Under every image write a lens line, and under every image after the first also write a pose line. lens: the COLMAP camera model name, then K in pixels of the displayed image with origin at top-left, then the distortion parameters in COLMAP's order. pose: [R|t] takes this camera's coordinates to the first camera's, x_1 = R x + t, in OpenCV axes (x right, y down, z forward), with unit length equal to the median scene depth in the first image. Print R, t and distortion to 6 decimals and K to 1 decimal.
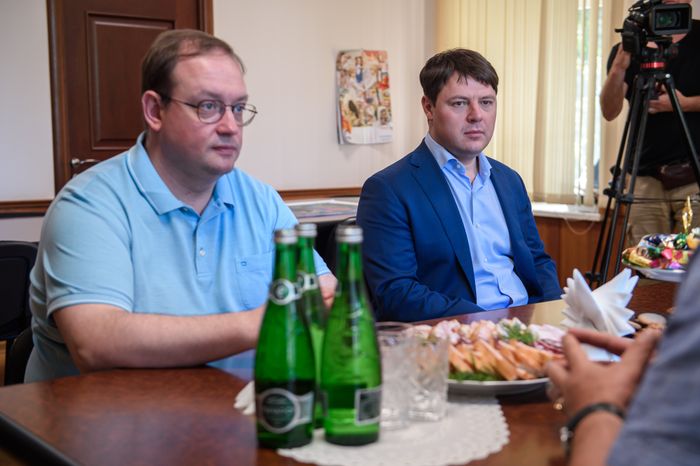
lens RADIAL K [[996.7, 0, 349.2], [0, 996.7, 248.9], [0, 0, 1]] dist [0.361024, -0.009853]
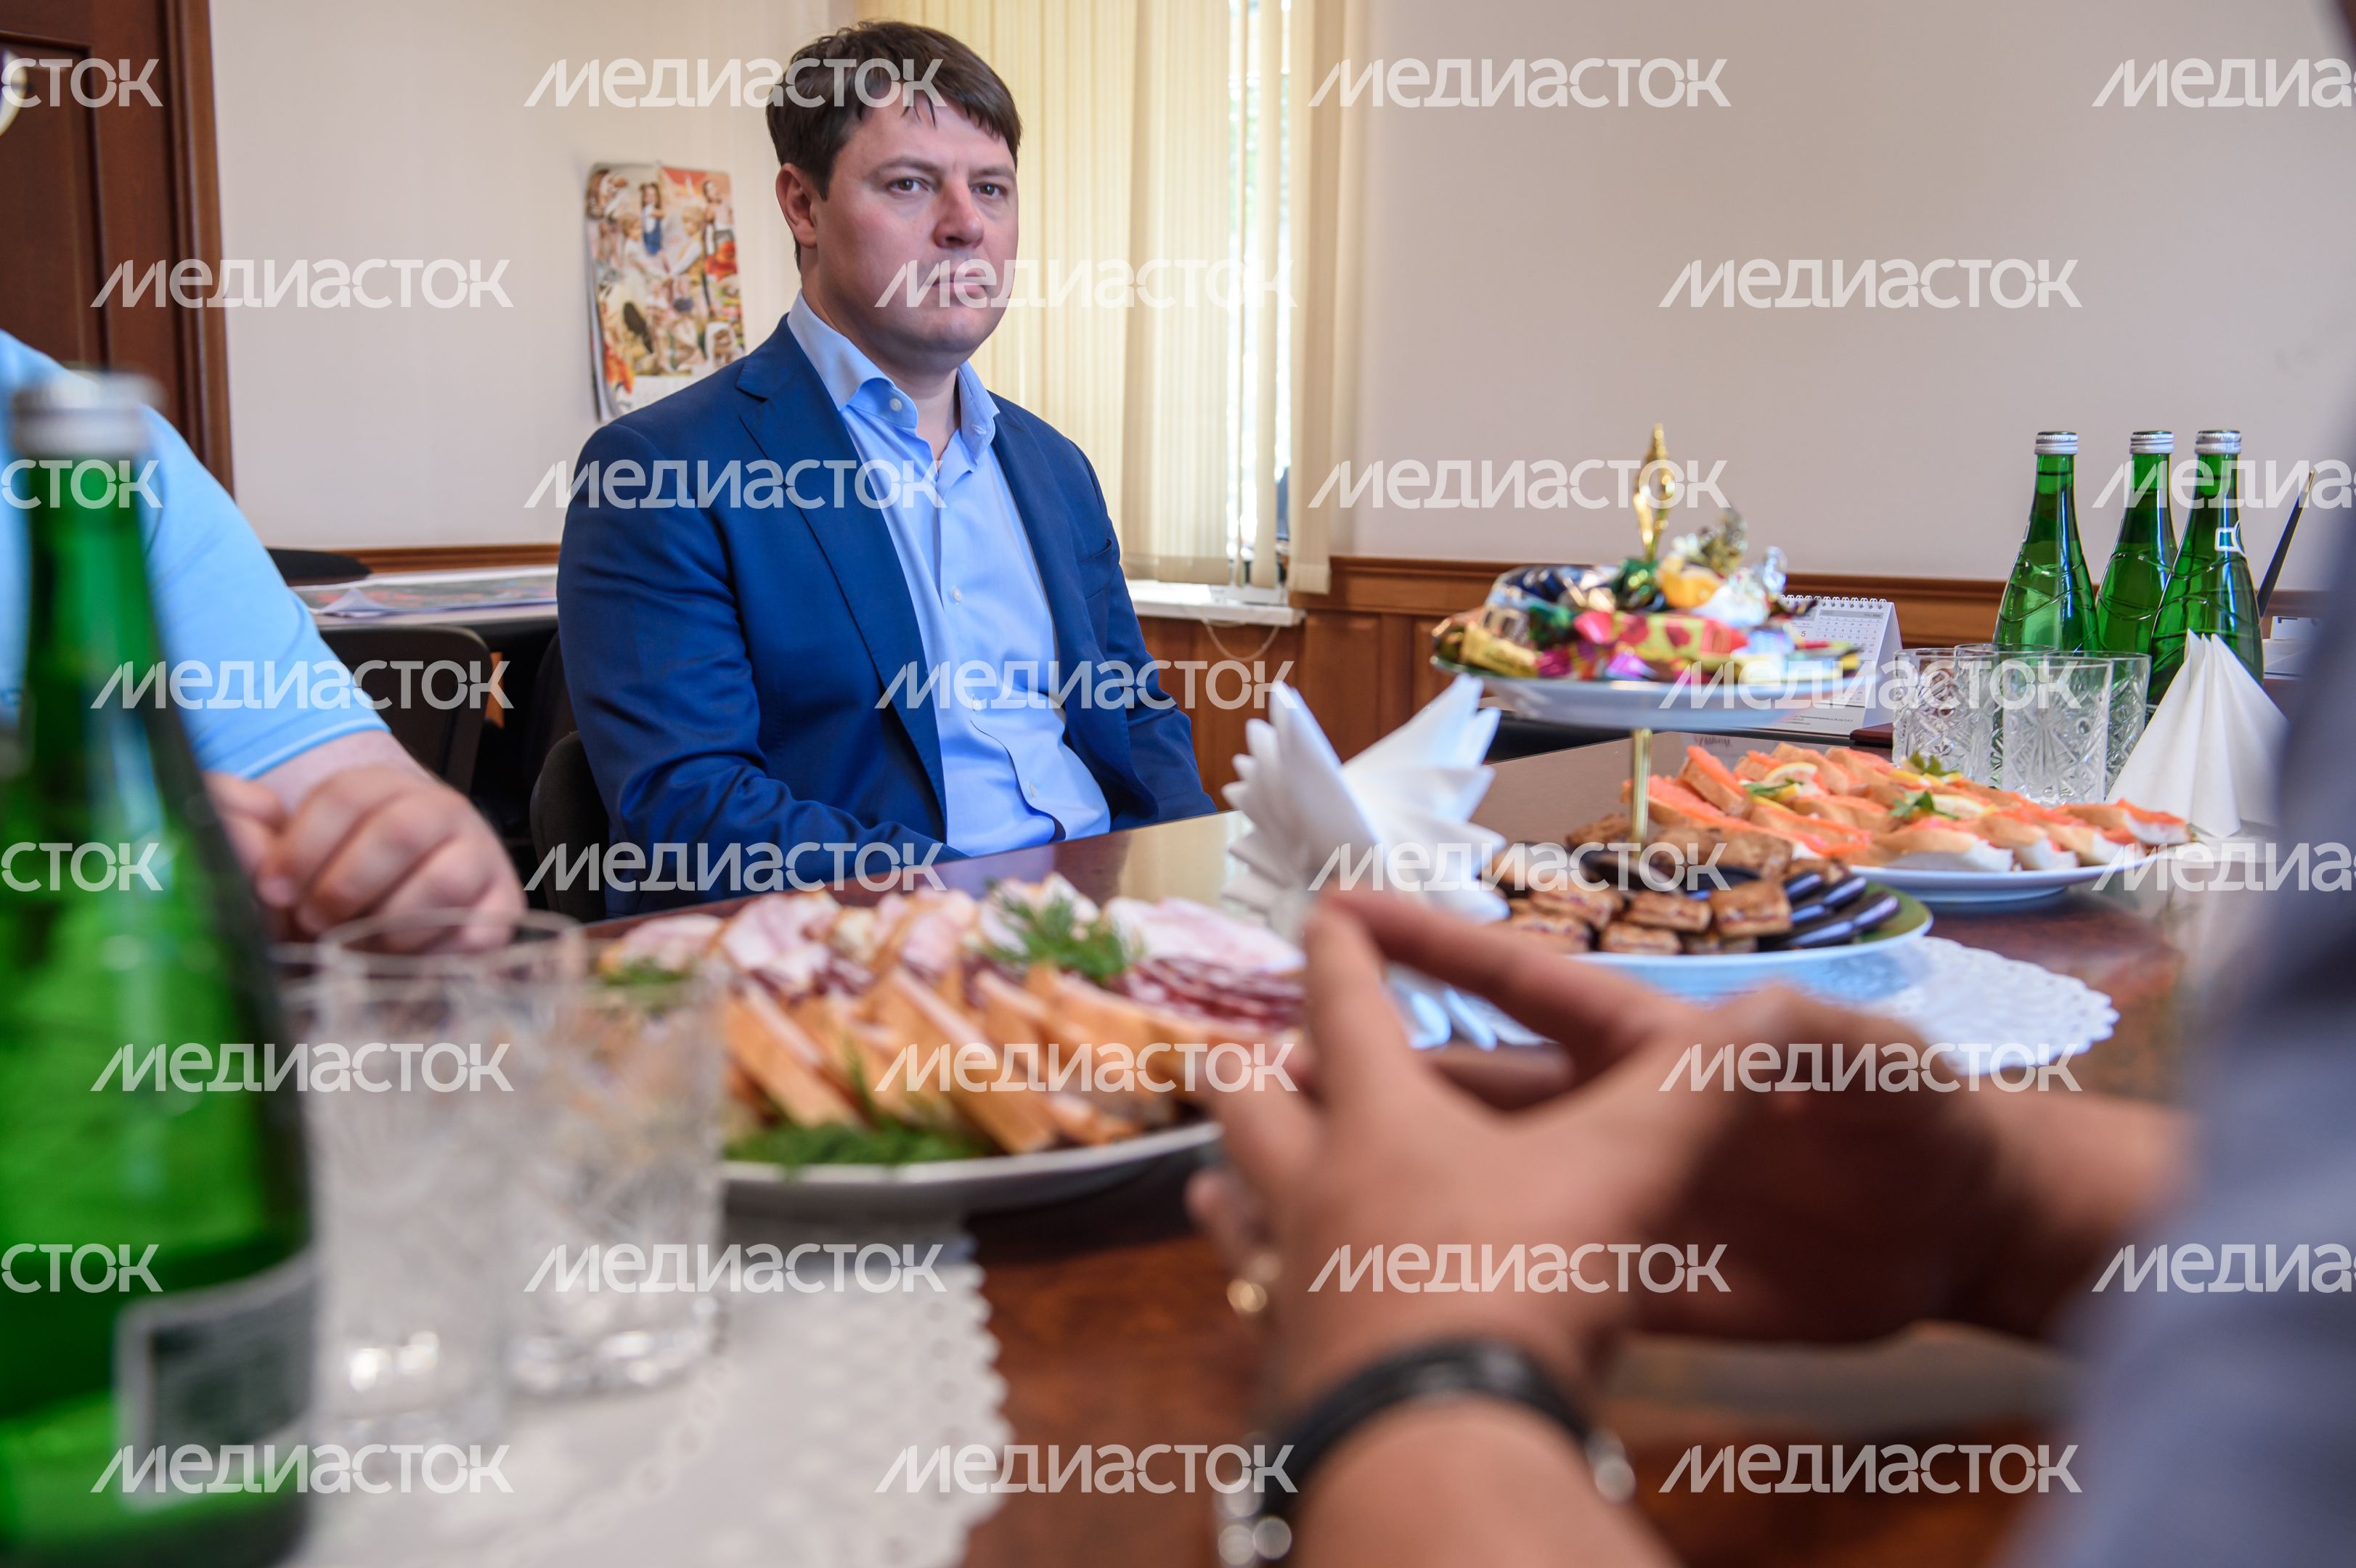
lens RADIAL K [[2425.7, 0, 1174.3], [0, 2425.7, 678.6], [0, 0, 1]] dist [0.316842, 0.001226]
pose [[0.979633, 0.003374, 0.200767, 0.041496], [0.000809, 0.999784, -0.020748, 0.019651], [-0.200794, 0.020487, 0.979419, 0.235270]]
